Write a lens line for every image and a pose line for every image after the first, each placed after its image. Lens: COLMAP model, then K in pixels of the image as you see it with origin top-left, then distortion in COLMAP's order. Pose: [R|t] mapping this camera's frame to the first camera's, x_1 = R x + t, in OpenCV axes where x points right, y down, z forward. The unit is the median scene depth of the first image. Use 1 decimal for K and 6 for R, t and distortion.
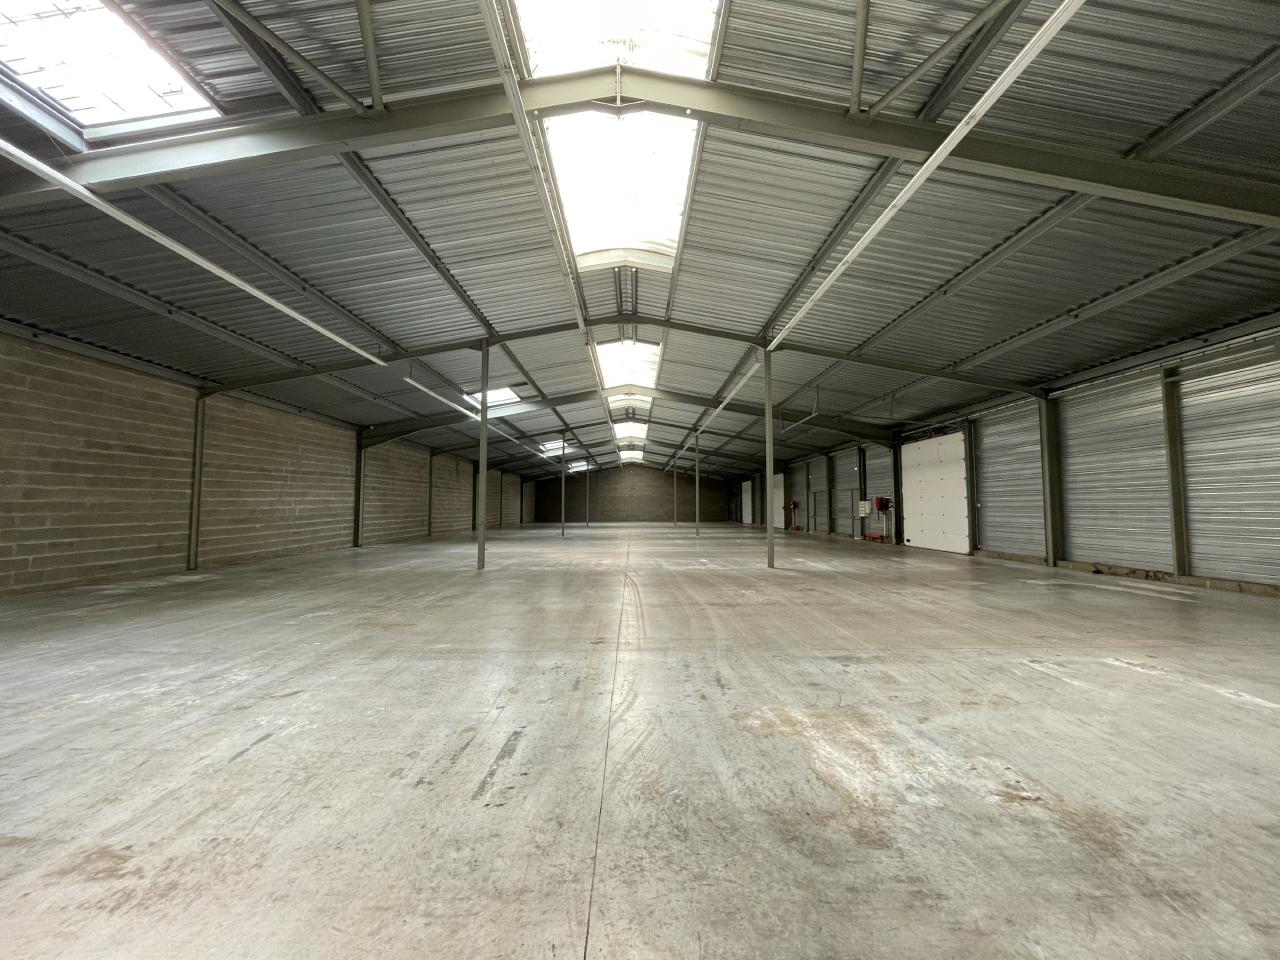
lens RADIAL K [[518.9, 0, 637.6], [0, 518.9, 469.5], [0, 0, 1]] dist [-0.003088, 0.000253]
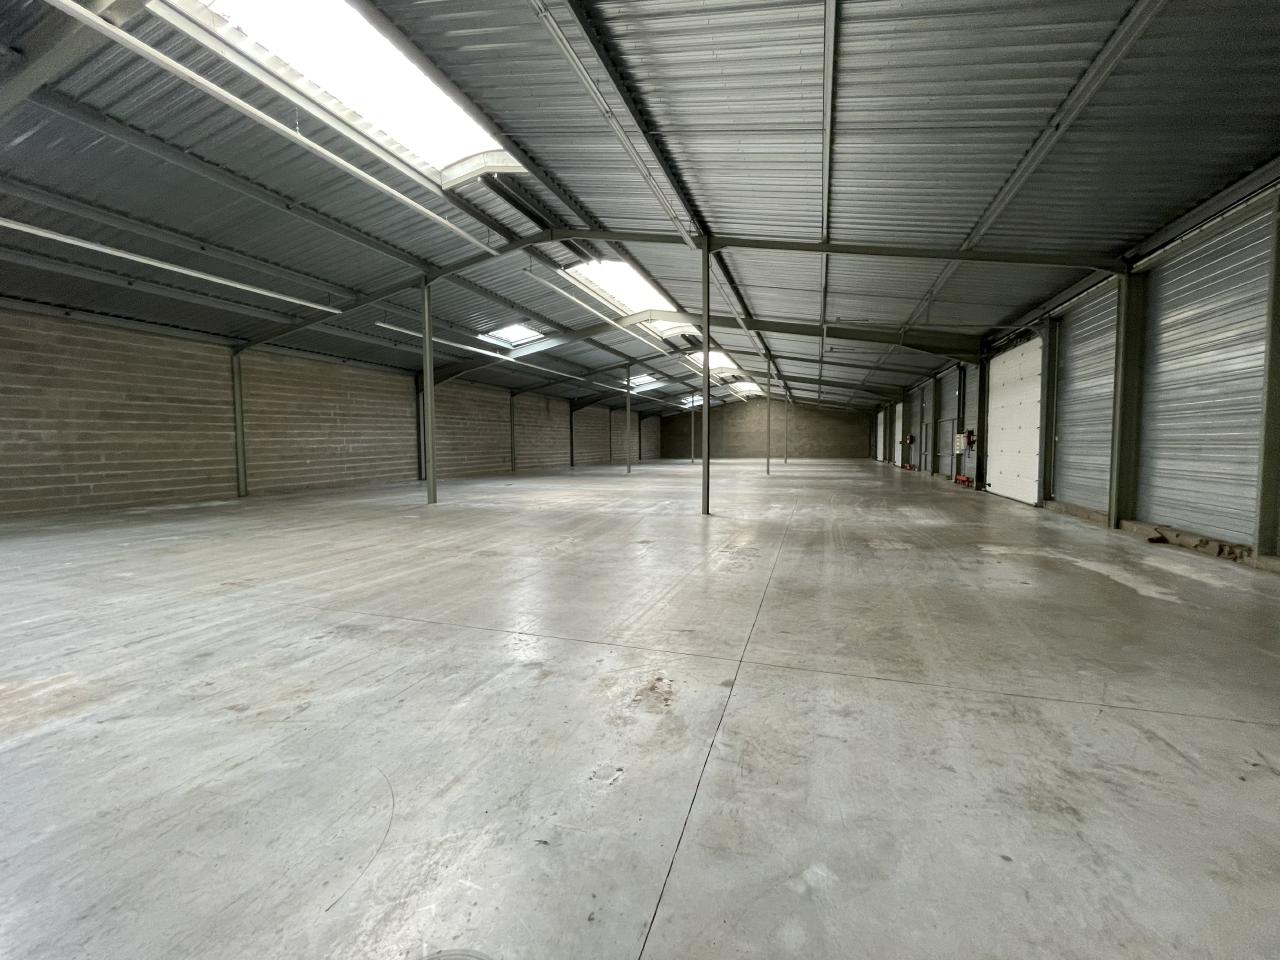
lens RADIAL K [[518.9, 0, 639.1], [0, 518.9, 467.7], [0, 0, 1]] dist [-0.003088, 0.000253]
pose [[0.942336, 0.009901, -0.334522, 0.376125], [0.030200, 0.992968, 0.114463, 0.010211], [0.333303, -0.117965, 0.935411, 0.141048]]
